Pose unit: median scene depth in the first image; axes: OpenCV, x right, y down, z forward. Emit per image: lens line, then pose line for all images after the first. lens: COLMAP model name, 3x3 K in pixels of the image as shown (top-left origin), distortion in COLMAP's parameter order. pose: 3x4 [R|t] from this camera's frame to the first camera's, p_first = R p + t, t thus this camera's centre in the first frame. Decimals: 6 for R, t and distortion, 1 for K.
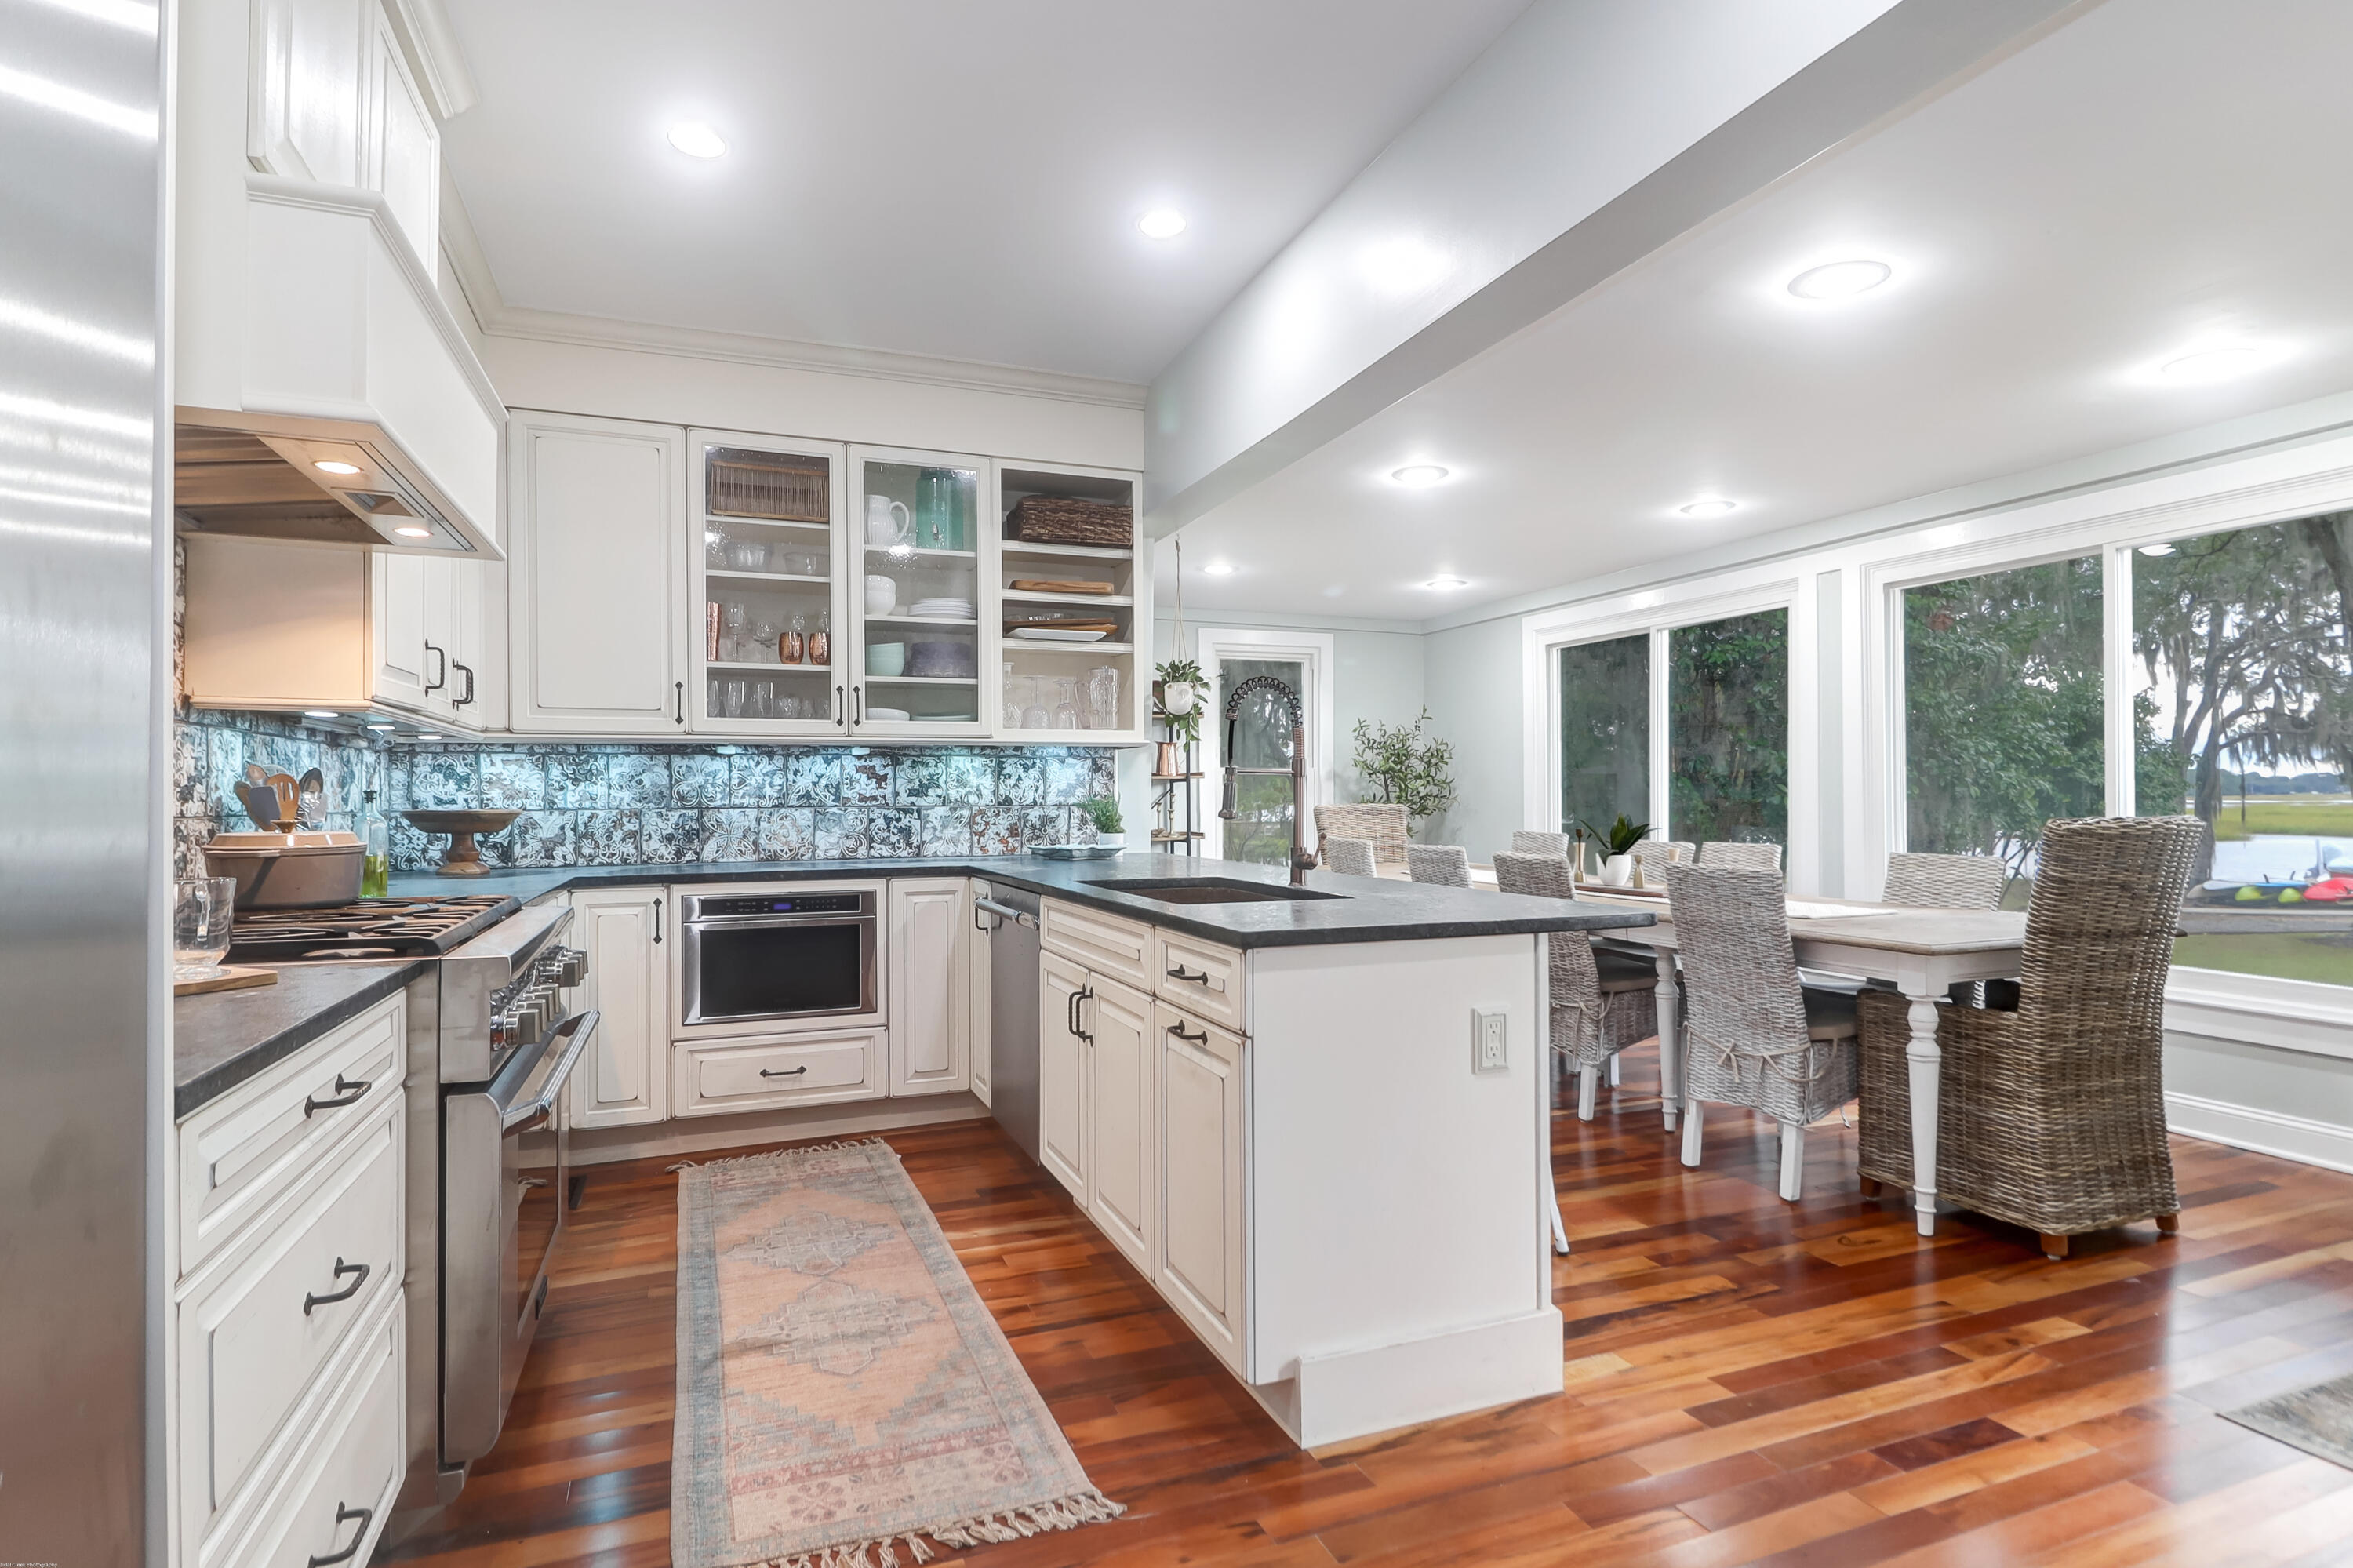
lens RADIAL K [[1193.5, 0, 1179.2], [0, 1193.5, 798.3], [0, 0, 1]] dist [0.013217, -0.009235]
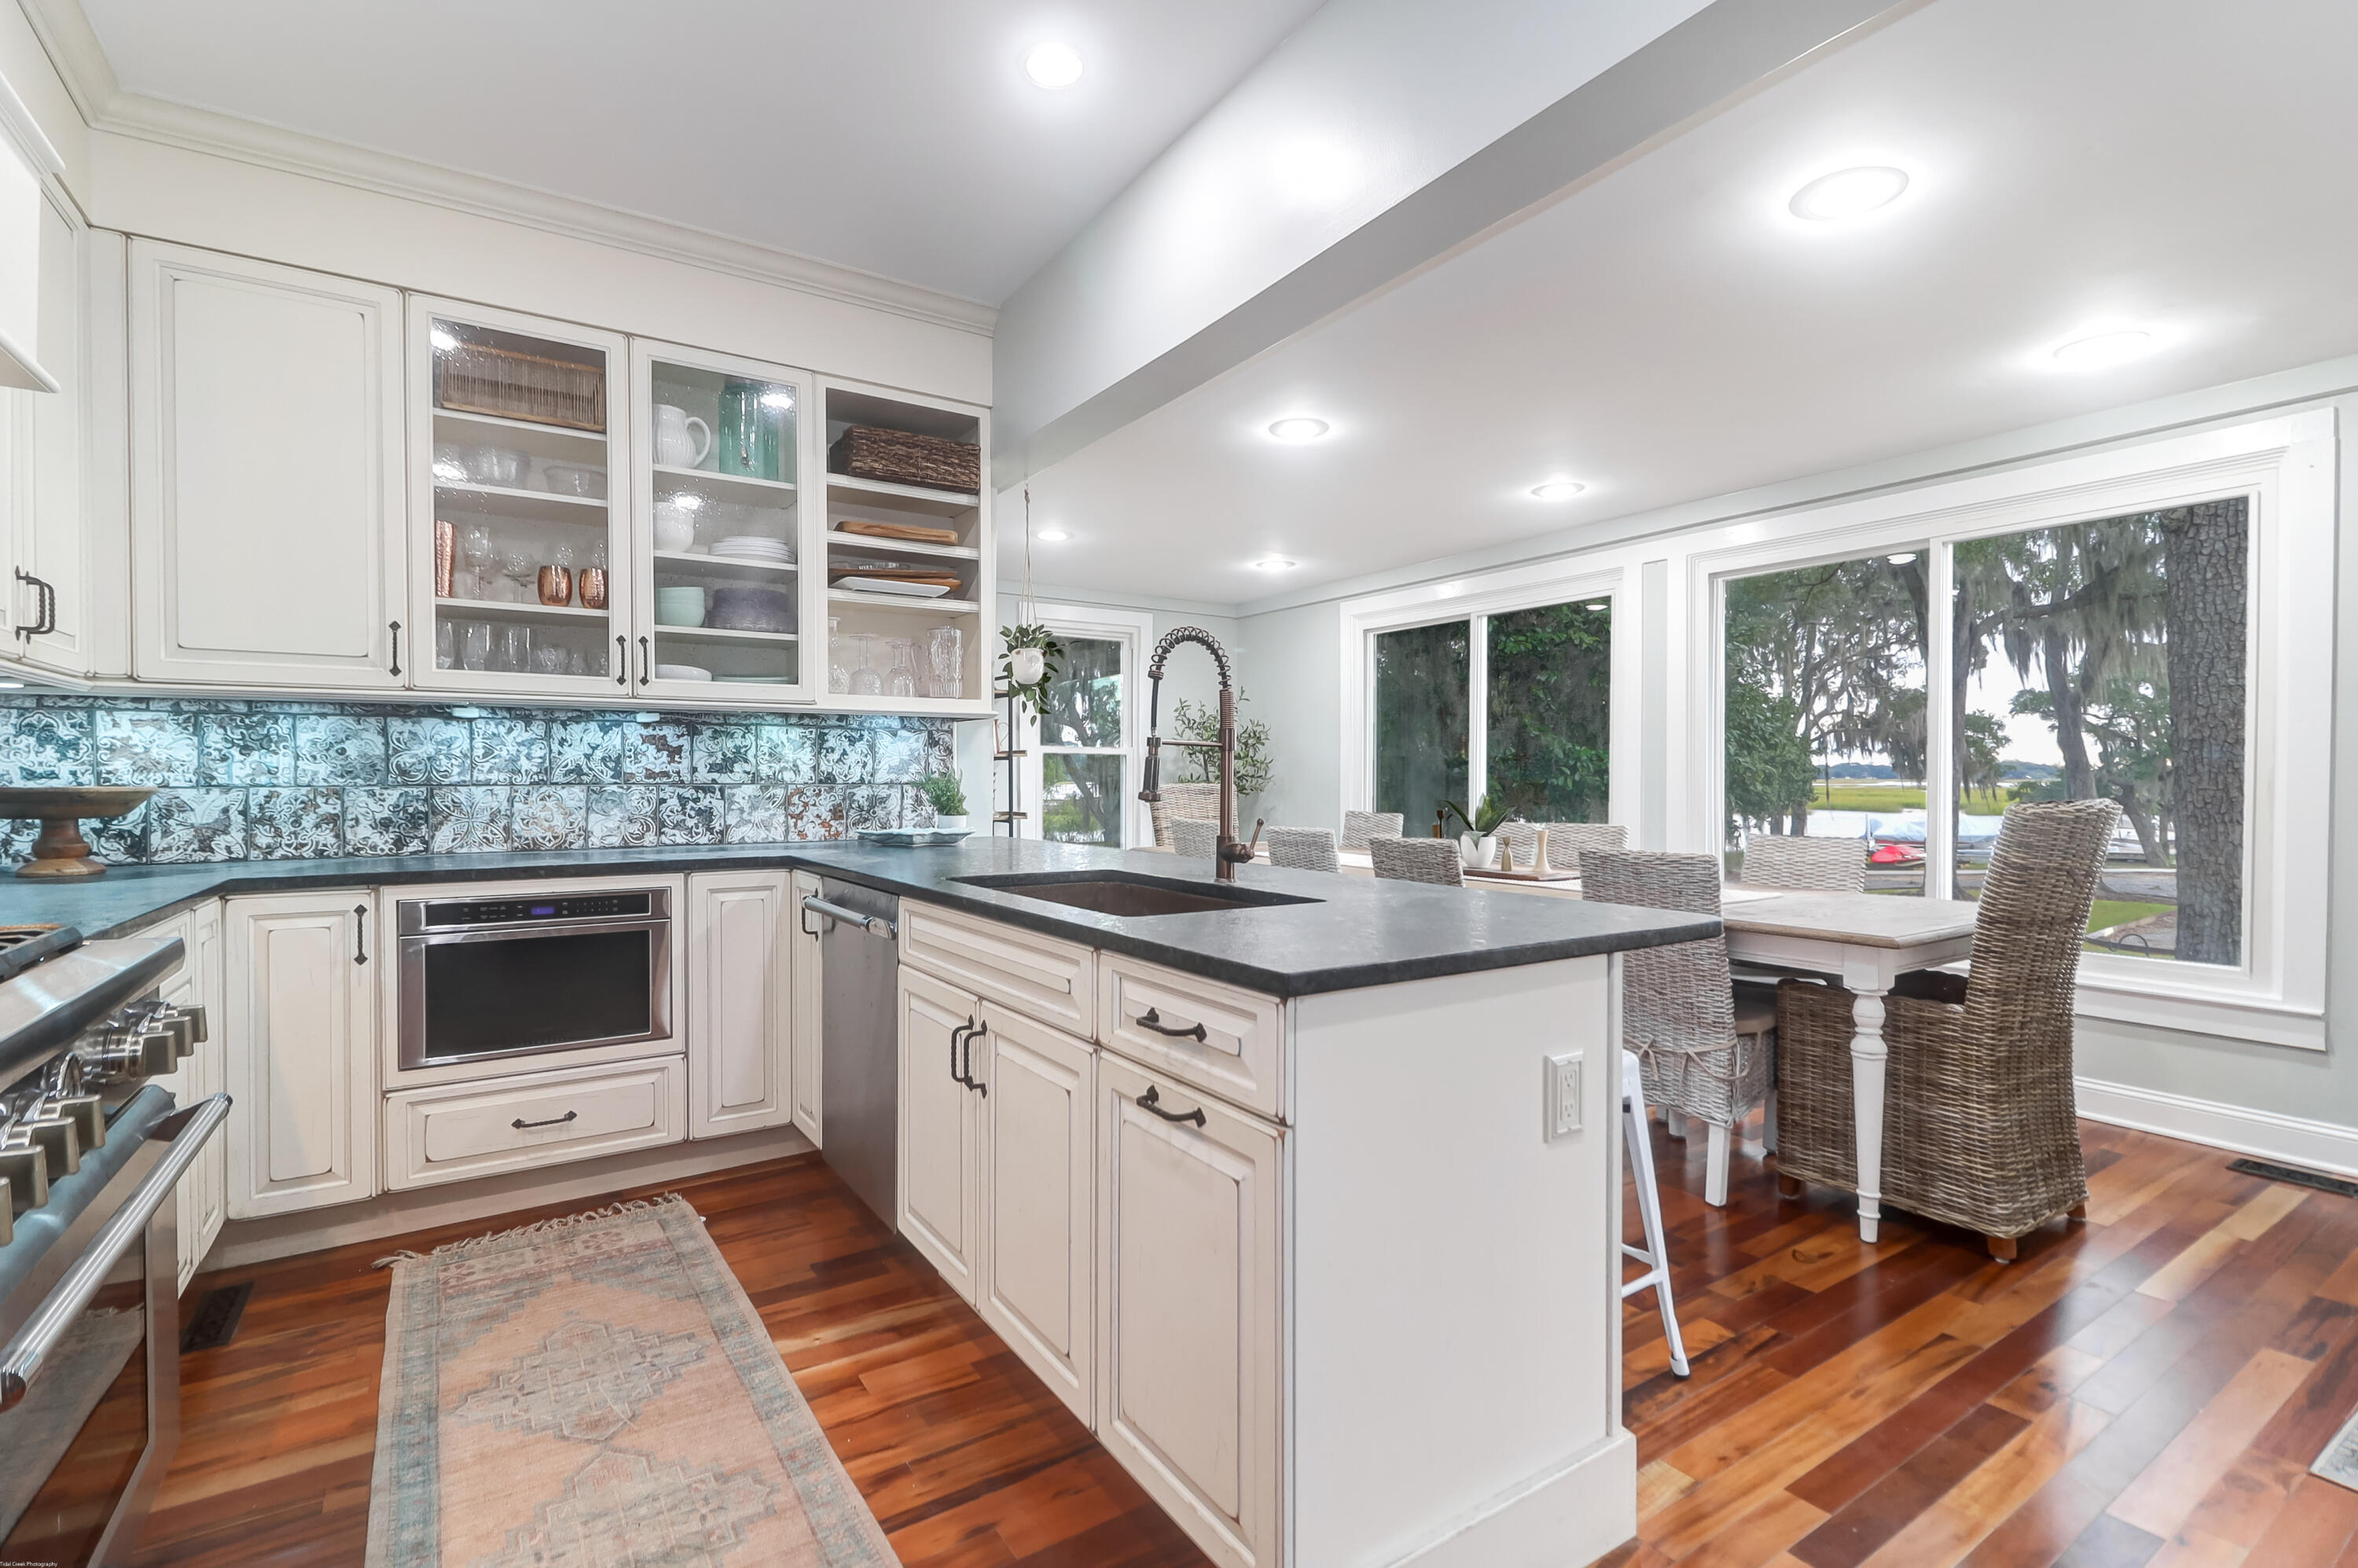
lens RADIAL K [[1078.6, 0, 1176.9], [0, 1078.6, 793.5], [0, 0, 1]] dist [0.013752, -0.008130]
pose [[0.979300, 0.002332, 0.202401, -0.064318], [-0.005194, 0.999894, 0.013610, 0.001386], [-0.202348, -0.014380, 0.979208, 0.206868]]
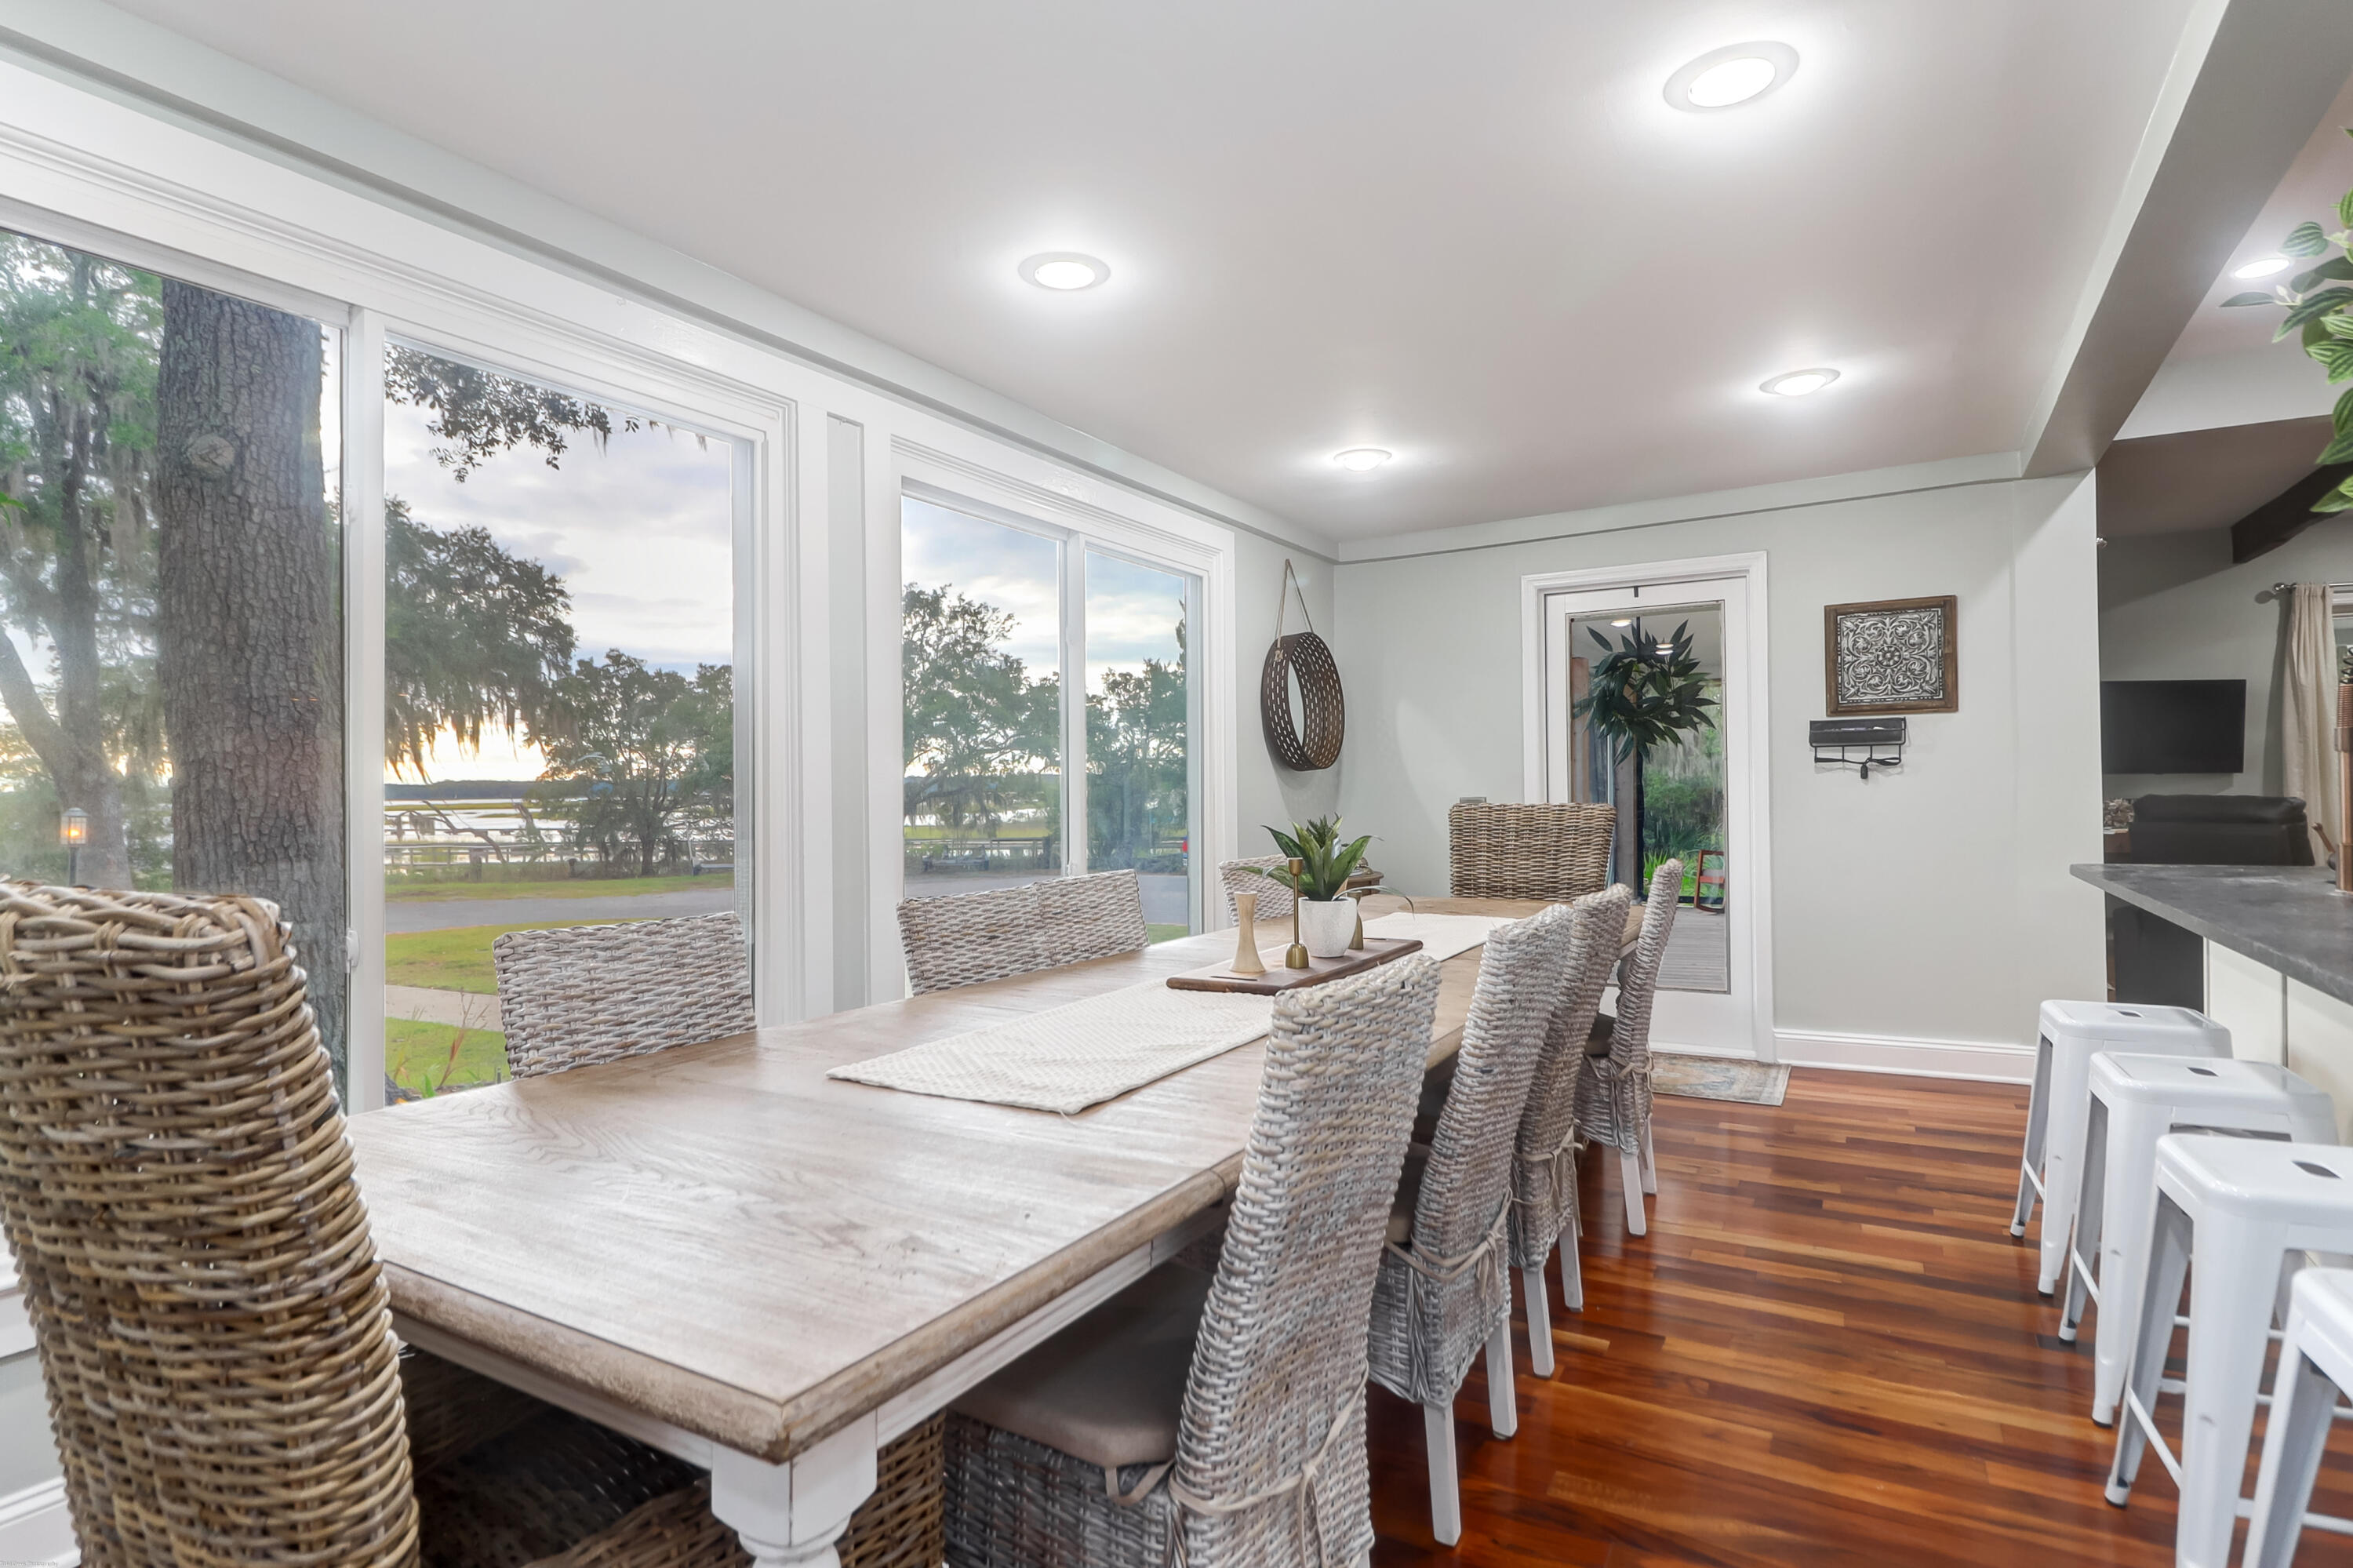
lens RADIAL K [[1193.5, 0, 1186.0], [0, 1193.5, 791.6], [0, 0, 1]] dist [0.013217, -0.009235]
pose [[-0.618551, 0.011593, 0.785659, -0.030266], [0.016389, 0.999864, -0.001851, -0.001151], [-0.785574, 0.011731, -0.618656, 1.556039]]
